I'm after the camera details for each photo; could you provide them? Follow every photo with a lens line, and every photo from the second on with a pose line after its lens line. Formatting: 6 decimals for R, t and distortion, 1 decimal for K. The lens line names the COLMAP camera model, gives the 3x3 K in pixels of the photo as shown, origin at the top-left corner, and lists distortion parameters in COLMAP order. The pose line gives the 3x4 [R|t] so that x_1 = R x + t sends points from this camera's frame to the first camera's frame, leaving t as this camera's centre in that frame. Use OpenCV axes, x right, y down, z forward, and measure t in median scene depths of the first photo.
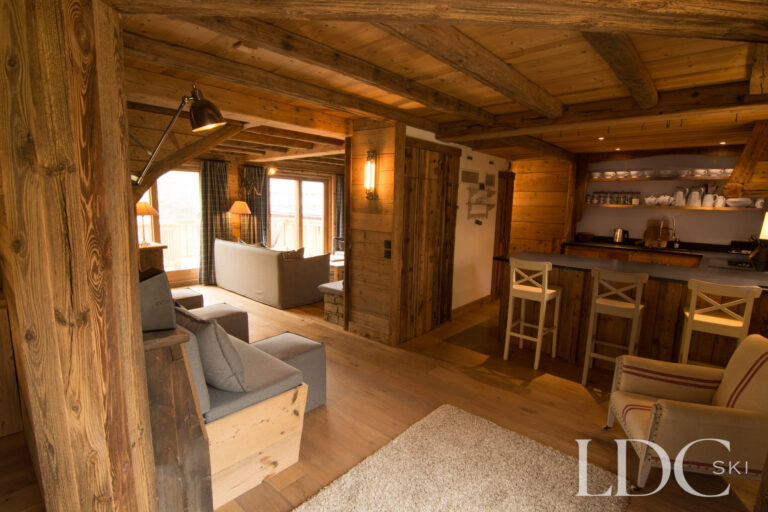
lens RADIAL K [[375.8, 0, 381.3], [0, 375.8, 257.4], [0, 0, 1]] dist [-0.020151, -0.001381]
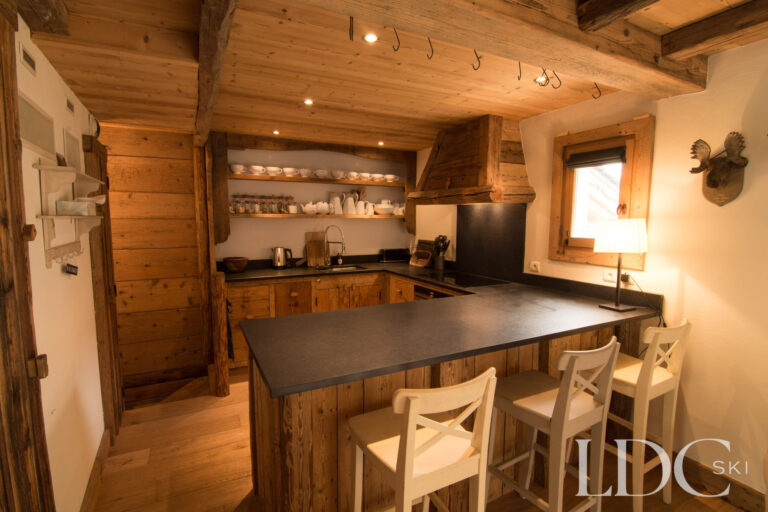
lens RADIAL K [[375.8, 0, 384.4], [0, 375.8, 259.5], [0, 0, 1]] dist [-0.020151, -0.001381]
pose [[0.356944, -0.119530, 0.926447, 0.041179], [0.139168, 0.987516, 0.073790, -0.077952], [-0.923701, 0.102593, 0.369122, 0.544105]]
